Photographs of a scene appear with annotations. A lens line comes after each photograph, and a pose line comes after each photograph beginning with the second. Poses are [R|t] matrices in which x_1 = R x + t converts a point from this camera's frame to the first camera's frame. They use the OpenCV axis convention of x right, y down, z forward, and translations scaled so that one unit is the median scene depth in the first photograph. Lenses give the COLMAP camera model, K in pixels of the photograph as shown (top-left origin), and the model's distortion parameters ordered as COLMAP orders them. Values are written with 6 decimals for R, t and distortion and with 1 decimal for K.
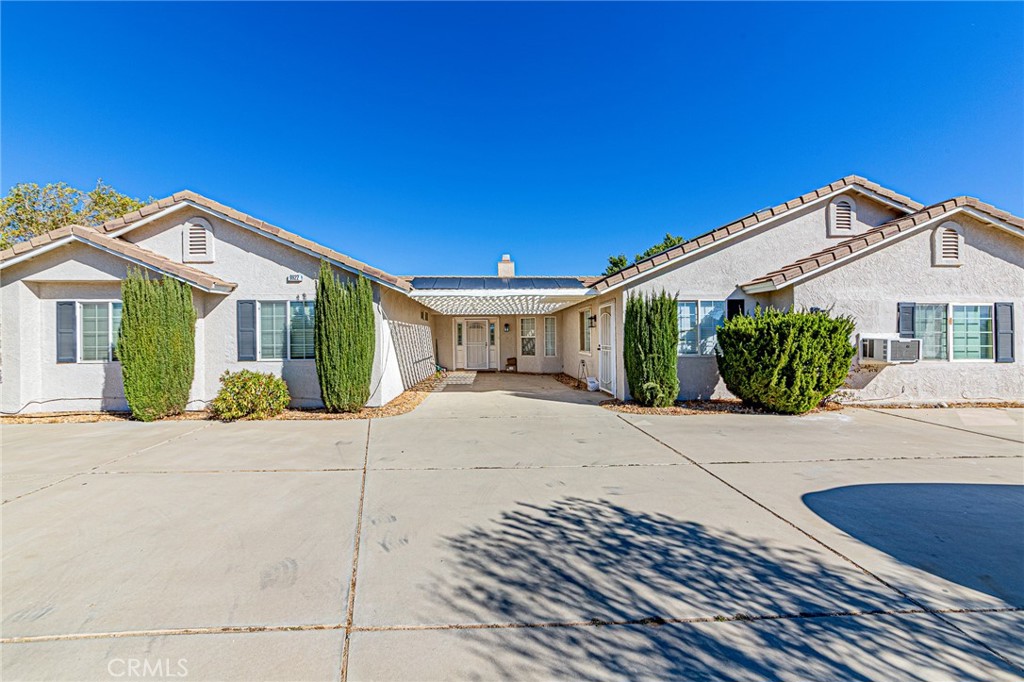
lens RADIAL K [[363.6, 0, 511.9], [0, 363.6, 339.0], [0, 0, 1]] dist [0.001366, 0.000219]
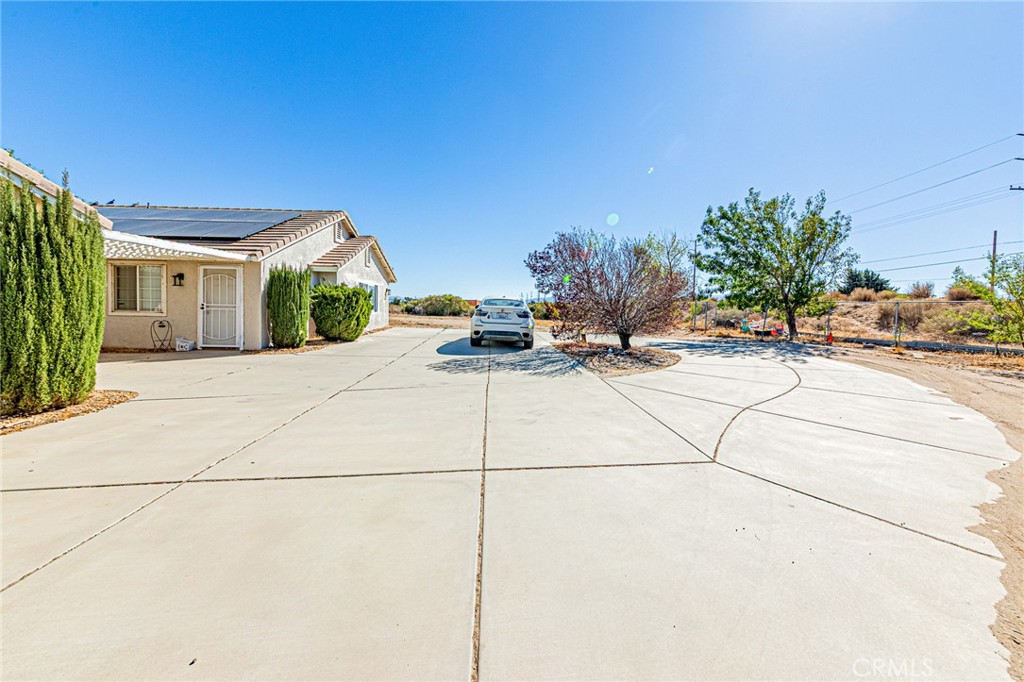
lens RADIAL K [[363.6, 0, 512.0], [0, 363.6, 336.1], [0, 0, 1]] dist [0.001366, 0.000219]
pose [[-0.005574, -0.089217, 0.995997, -1.012583], [-0.011043, 0.995957, 0.089152, 0.005143], [-0.999923, -0.010502, -0.006536, 0.167594]]
